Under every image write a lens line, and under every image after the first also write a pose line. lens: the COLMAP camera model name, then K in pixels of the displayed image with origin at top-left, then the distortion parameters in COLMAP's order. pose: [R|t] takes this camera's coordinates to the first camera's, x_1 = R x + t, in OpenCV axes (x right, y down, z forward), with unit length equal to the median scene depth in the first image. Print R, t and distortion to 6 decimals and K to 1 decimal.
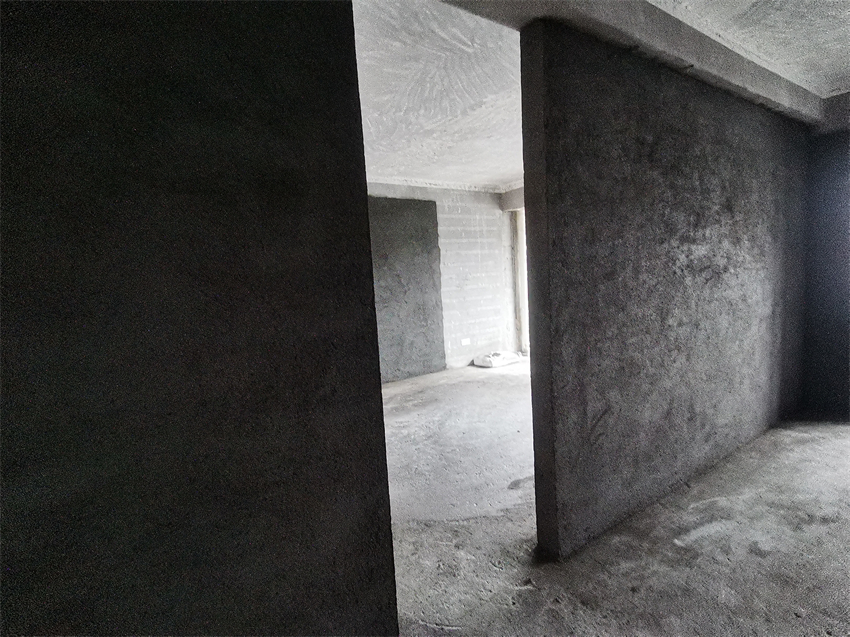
lens RADIAL K [[425.7, 0, 431.9], [0, 425.7, 327.3], [0, 0, 1]] dist [0.053716, -0.039825]
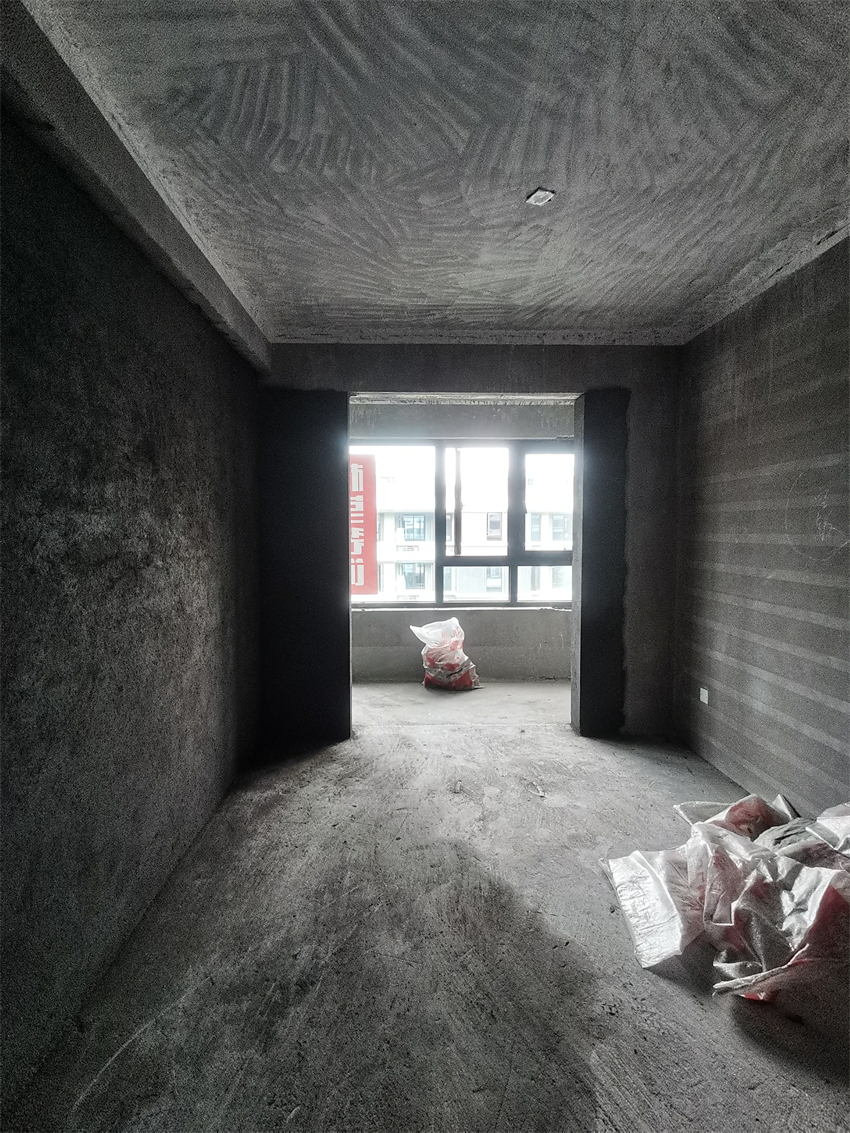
lens RADIAL K [[552.2, 0, 416.9], [0, 552.2, 560.1], [0, 0, 1]] dist [0.052158, -0.038503]
pose [[0.544092, 0.019221, 0.838806, 0.288827], [0.057668, 0.996517, -0.060241, -0.078296], [-0.837042, 0.081149, 0.541088, 0.347315]]
